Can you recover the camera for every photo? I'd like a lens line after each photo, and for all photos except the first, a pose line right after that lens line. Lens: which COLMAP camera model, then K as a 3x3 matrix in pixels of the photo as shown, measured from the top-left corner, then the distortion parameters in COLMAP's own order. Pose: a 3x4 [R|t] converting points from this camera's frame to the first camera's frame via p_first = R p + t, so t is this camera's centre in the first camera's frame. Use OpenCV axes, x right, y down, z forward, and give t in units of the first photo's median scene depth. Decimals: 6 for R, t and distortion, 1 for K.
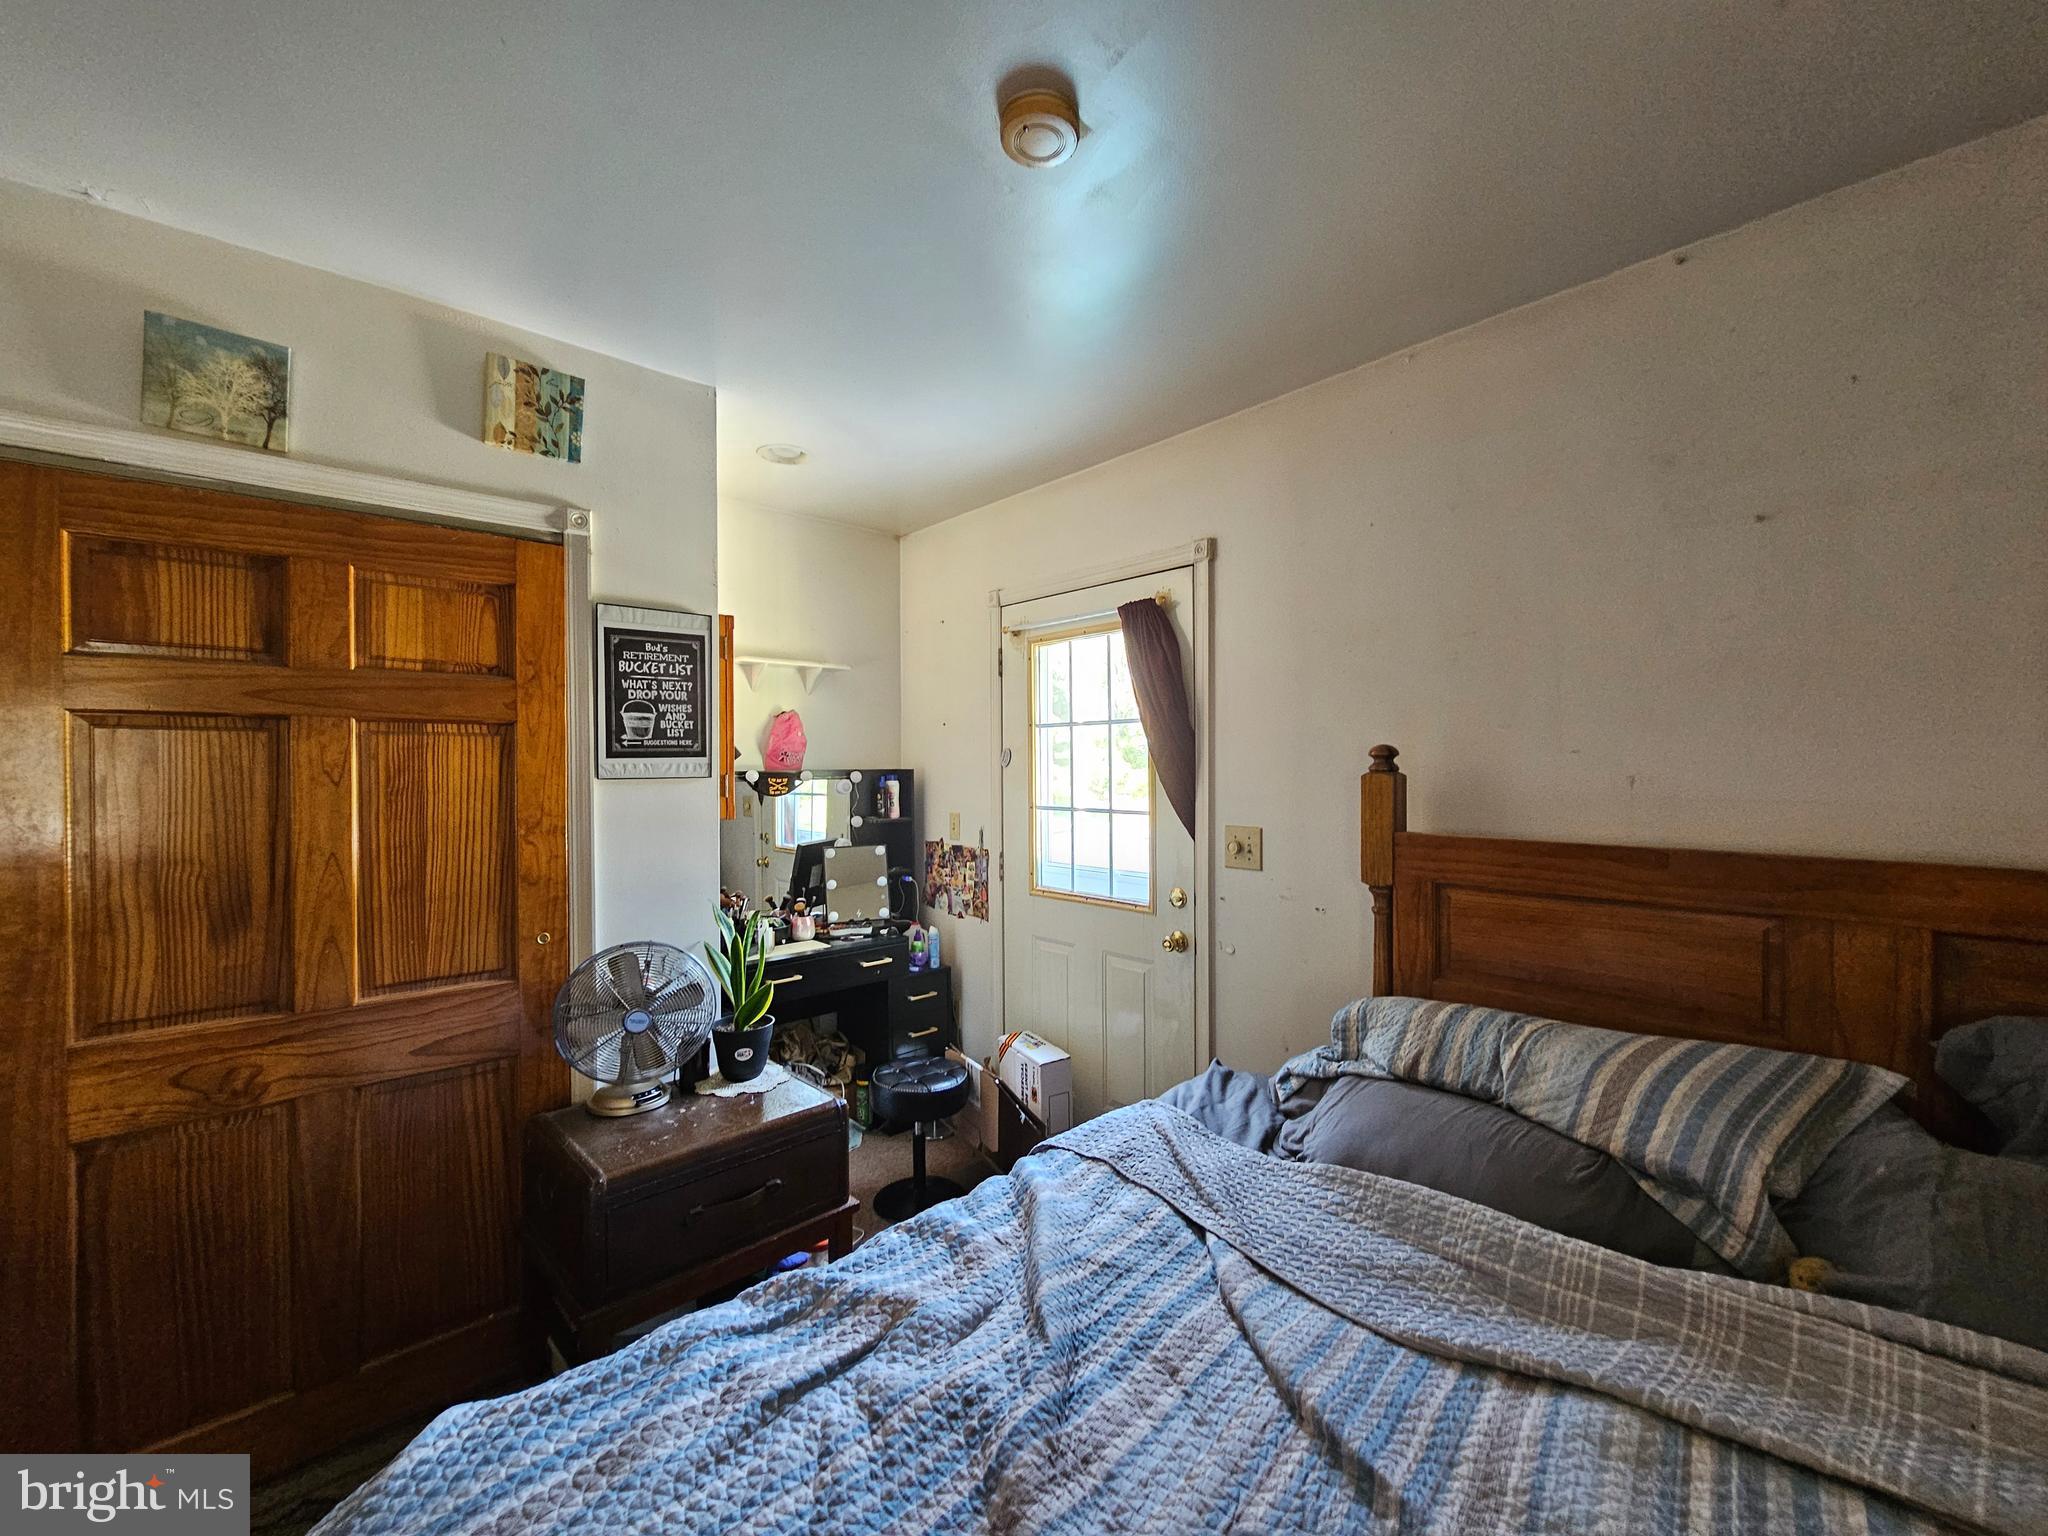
lens RADIAL K [[841.1, 0, 1021.8], [0, 841.1, 771.1], [0, 0, 1]] dist [-0.007423, 0.002352]
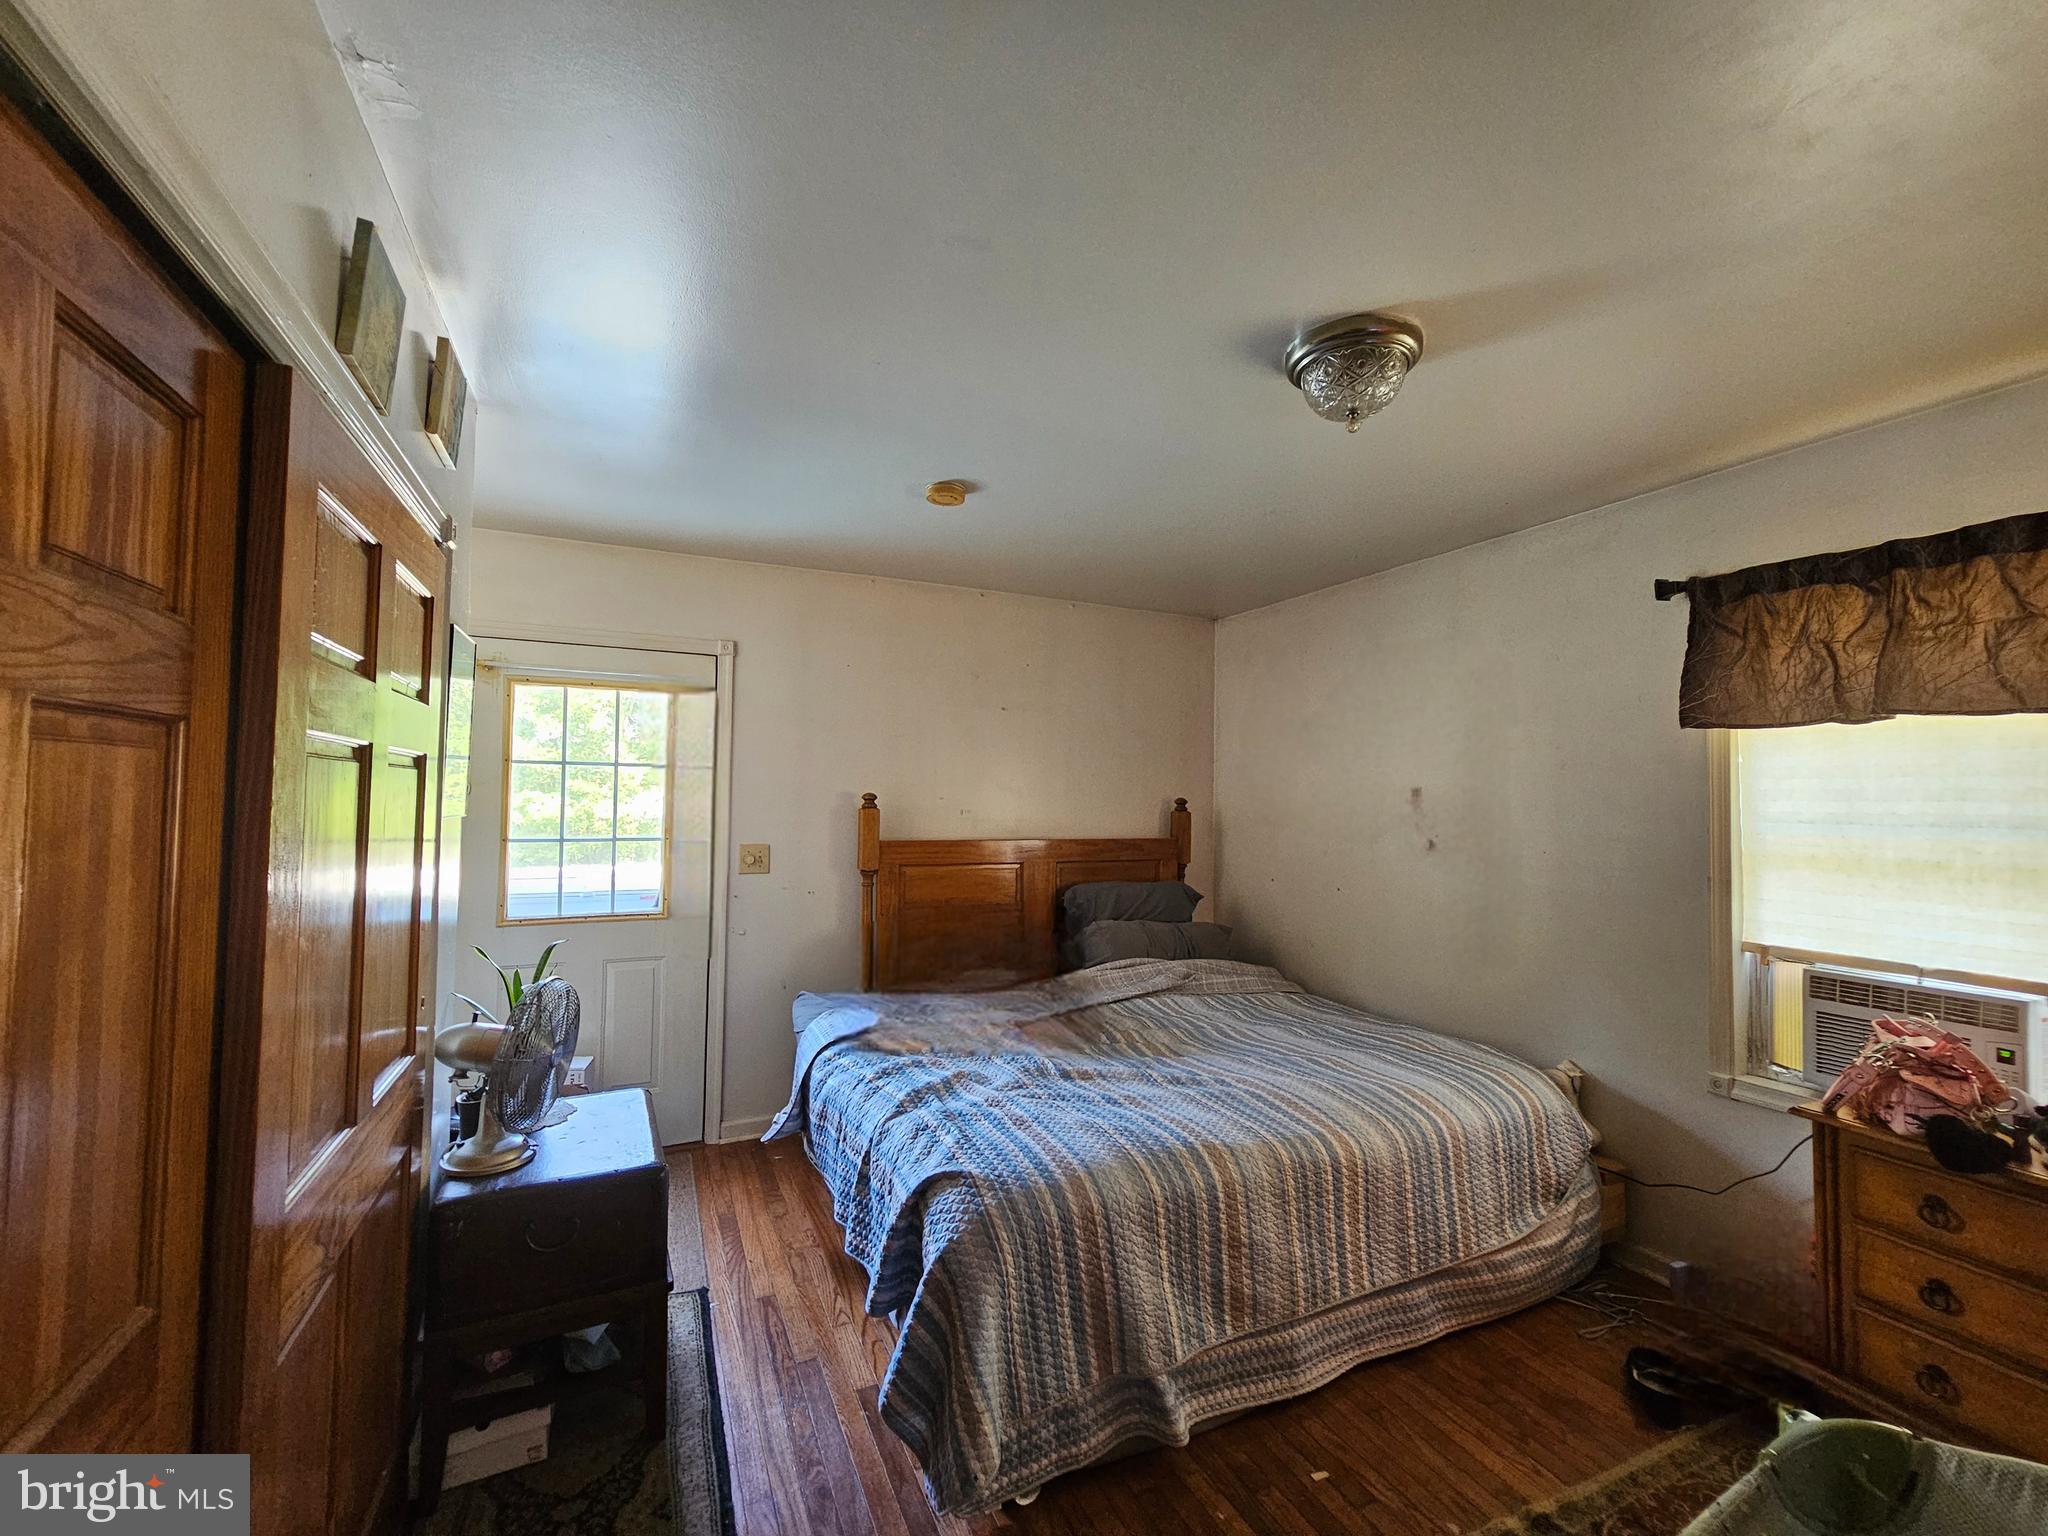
lens RADIAL K [[841.1, 0, 1018.0], [0, 841.1, 764.1], [0, 0, 1]] dist [-0.007423, 0.002352]
pose [[0.308708, 0.040109, 0.950311, -1.210600], [-0.008560, 0.999187, -0.039391, -0.024944], [-0.951118, 0.004026, 0.308801, 0.132206]]
